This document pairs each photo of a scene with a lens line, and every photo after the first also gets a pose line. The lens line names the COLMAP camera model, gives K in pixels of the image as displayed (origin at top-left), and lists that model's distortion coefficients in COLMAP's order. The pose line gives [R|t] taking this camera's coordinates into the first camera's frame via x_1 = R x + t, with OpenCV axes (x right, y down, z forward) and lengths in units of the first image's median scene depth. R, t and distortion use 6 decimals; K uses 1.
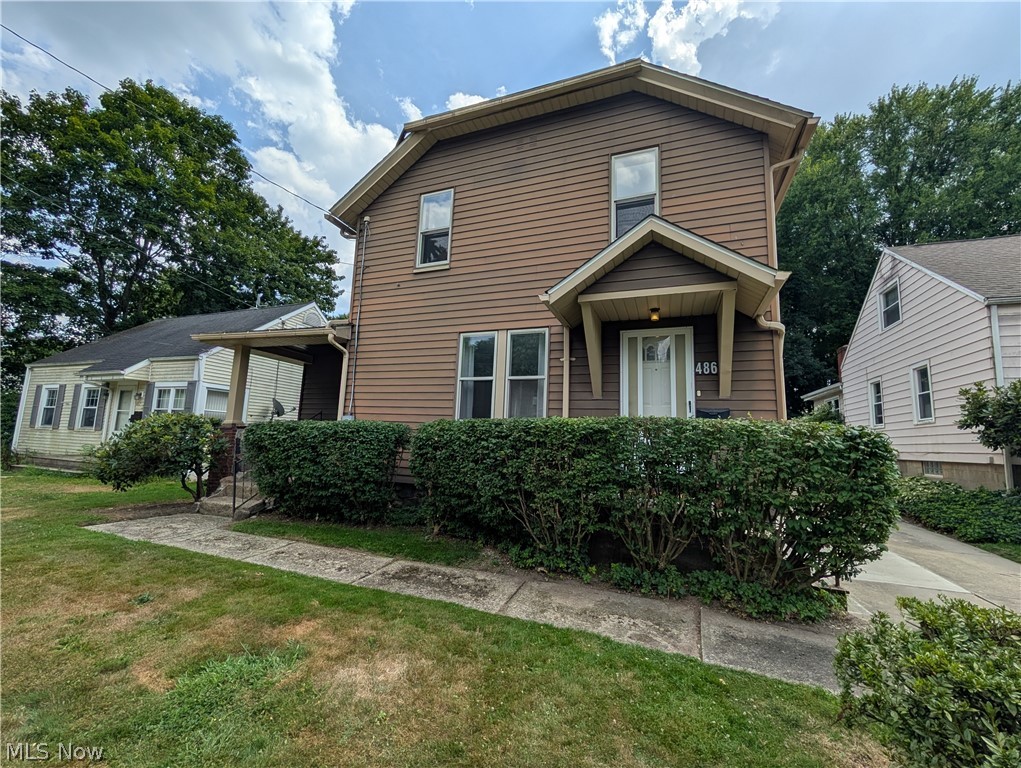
lens RADIAL K [[393.1, 0, 509.3], [0, 393.1, 389.3], [0, 0, 1]] dist [0.006549, -0.004659]
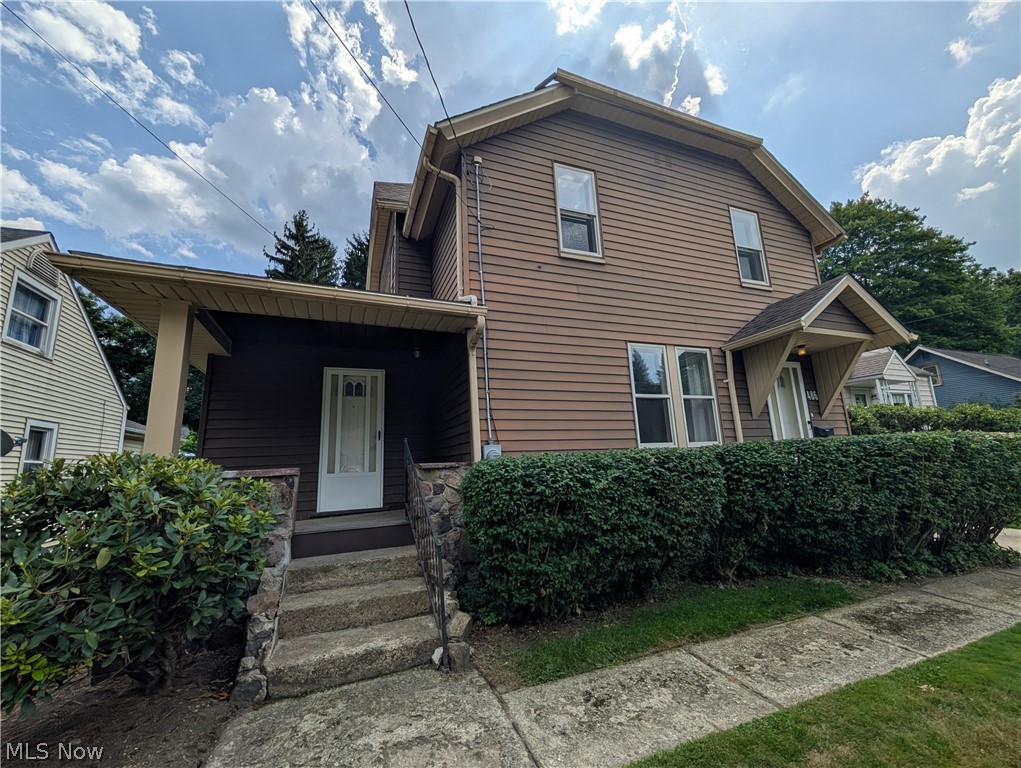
lens RADIAL K [[393.1, 0, 509.3], [0, 393.1, 389.3], [0, 0, 1]] dist [0.006549, -0.004659]
pose [[0.760142, 0.047320, 0.648032, -1.111805], [-0.020683, 0.998601, -0.048658, 0.010608], [-0.649428, 0.023583, 0.760057, 0.651791]]
